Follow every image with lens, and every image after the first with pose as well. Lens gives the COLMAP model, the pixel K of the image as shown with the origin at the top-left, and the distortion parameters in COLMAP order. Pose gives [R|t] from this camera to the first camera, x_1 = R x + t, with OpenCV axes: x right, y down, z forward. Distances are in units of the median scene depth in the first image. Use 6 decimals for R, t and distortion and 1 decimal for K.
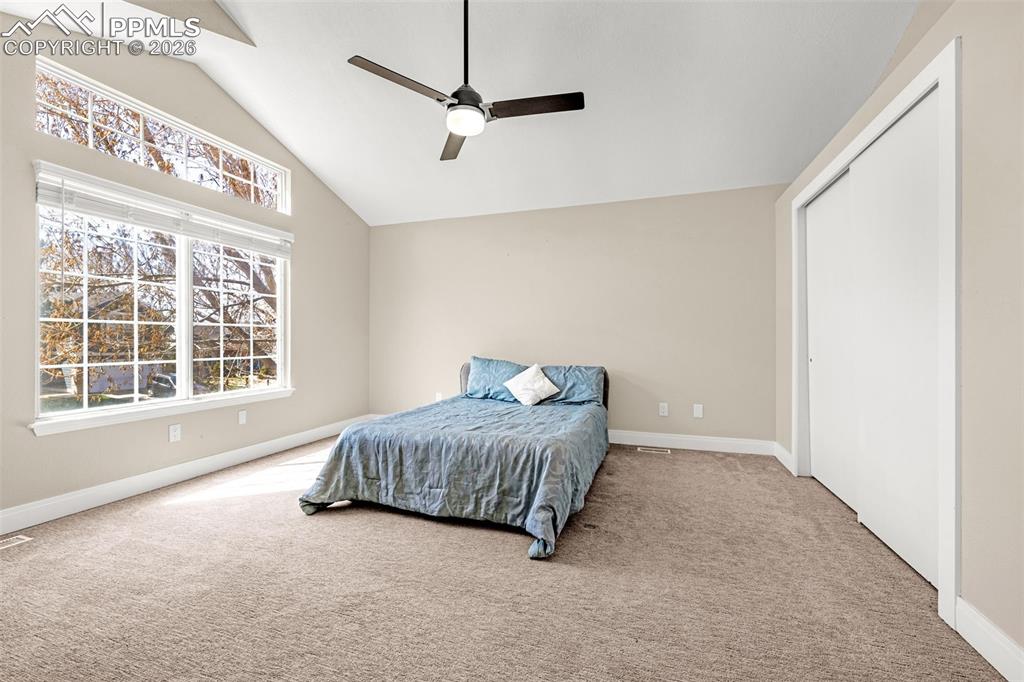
lens RADIAL K [[433.0, 0, 506.4], [0, 433.0, 339.0], [0, 0, 1]] dist [0.000859, -0.000423]
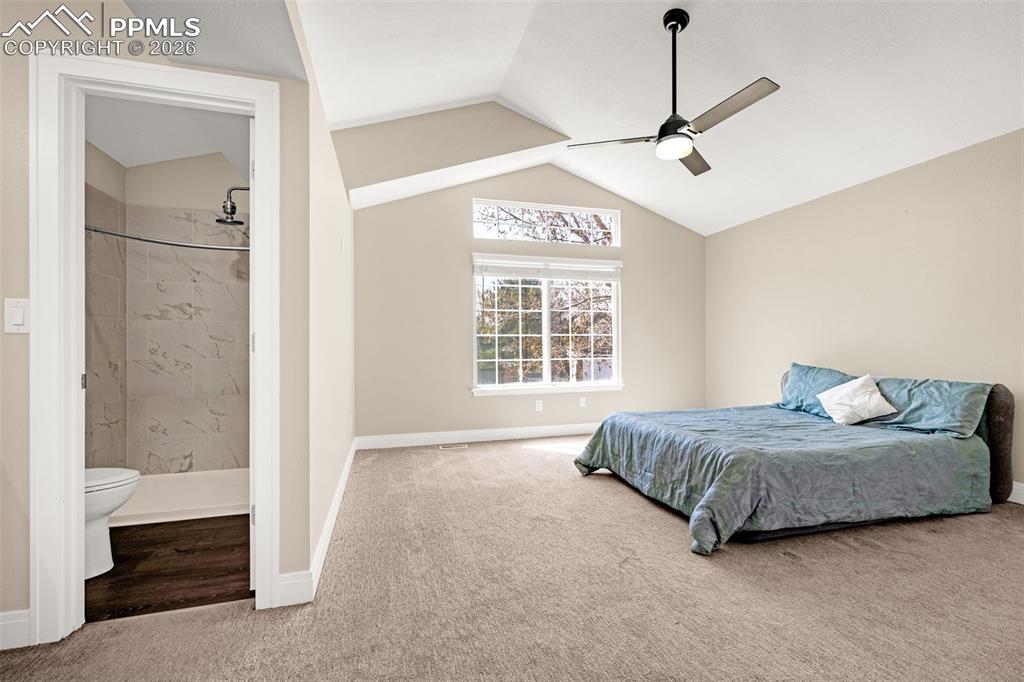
lens RADIAL K [[434.0, 0, 511.0], [0, 434.0, 341.2], [0, 0, 1]] dist [0.001032, -0.000130]
pose [[0.574641, -0.011810, -0.818320, 0.566740], [0.007742, 0.999930, -0.008994, -0.001716], [0.818369, -0.001167, 0.574692, 0.021211]]
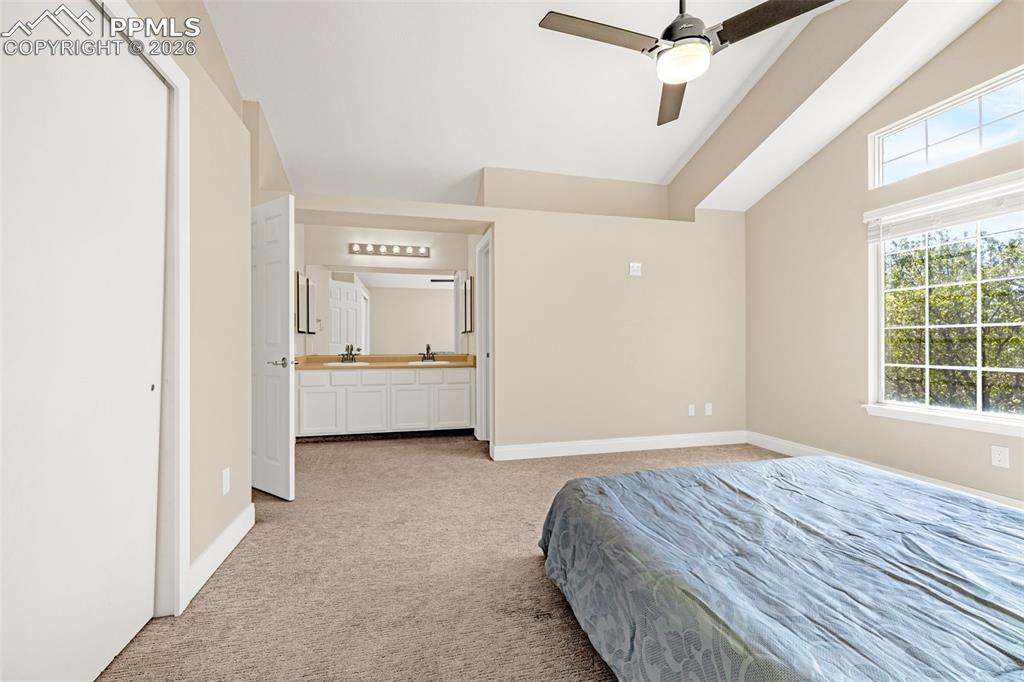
lens RADIAL K [[434.0, 0, 511.0], [0, 434.0, 341.2], [0, 0, 1]] dist [0.001032, -0.000130]
pose [[-0.842832, -0.004337, -0.538159, 0.571723], [-0.000090, 0.999969, -0.007916, 0.004099], [0.538177, -0.006624, -0.842806, 1.466466]]
